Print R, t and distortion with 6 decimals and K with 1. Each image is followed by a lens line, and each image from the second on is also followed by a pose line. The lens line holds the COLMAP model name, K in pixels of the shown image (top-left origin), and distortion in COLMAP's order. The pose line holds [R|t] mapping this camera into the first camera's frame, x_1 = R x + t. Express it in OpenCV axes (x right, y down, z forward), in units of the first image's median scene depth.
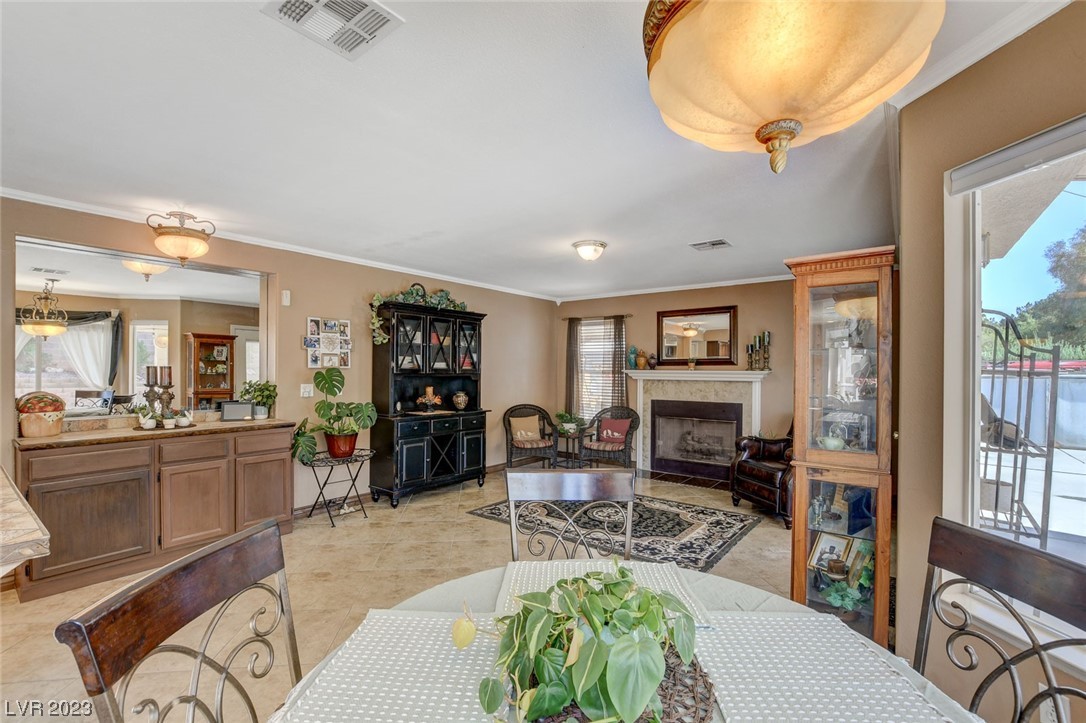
lens RADIAL K [[474.8, 0, 539.9], [0, 474.8, 369.8], [0, 0, 1]] dist [-0.008938, 0.000291]
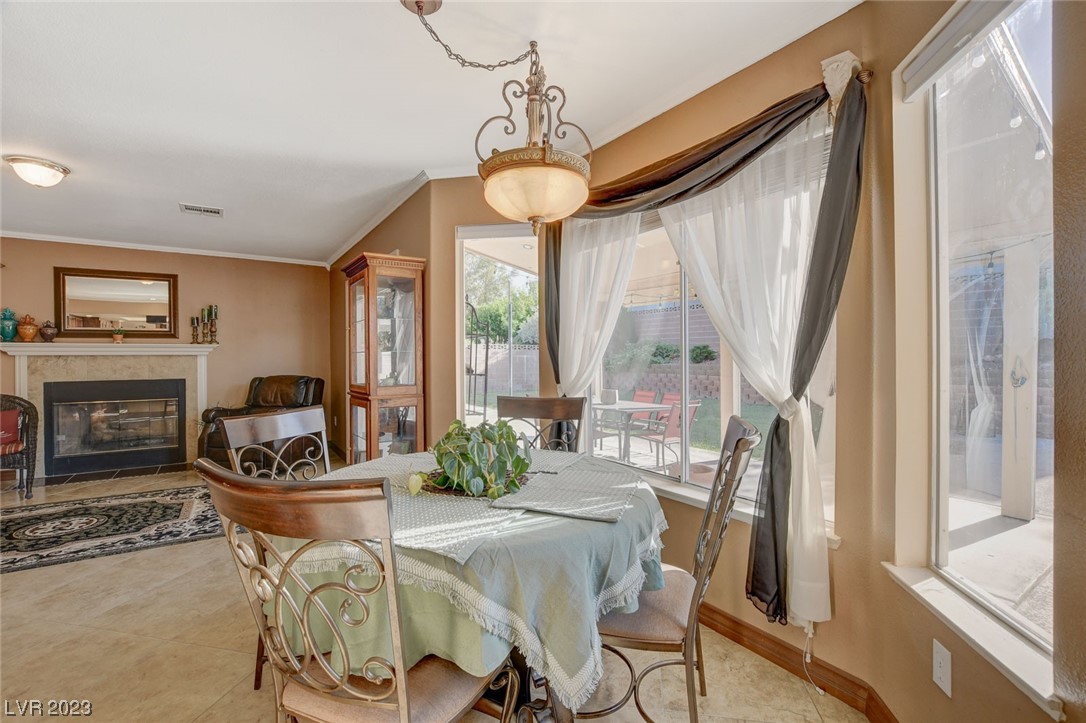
lens RADIAL K [[477.1, 0, 530.9], [0, 477.1, 356.3], [0, 0, 1]] dist [-0.008219, 0.000541]
pose [[0.331306, -0.007649, 0.943492, -0.301446], [0.007405, 0.999957, 0.005506, 0.031996], [-0.943494, 0.005162, 0.331348, 0.035671]]
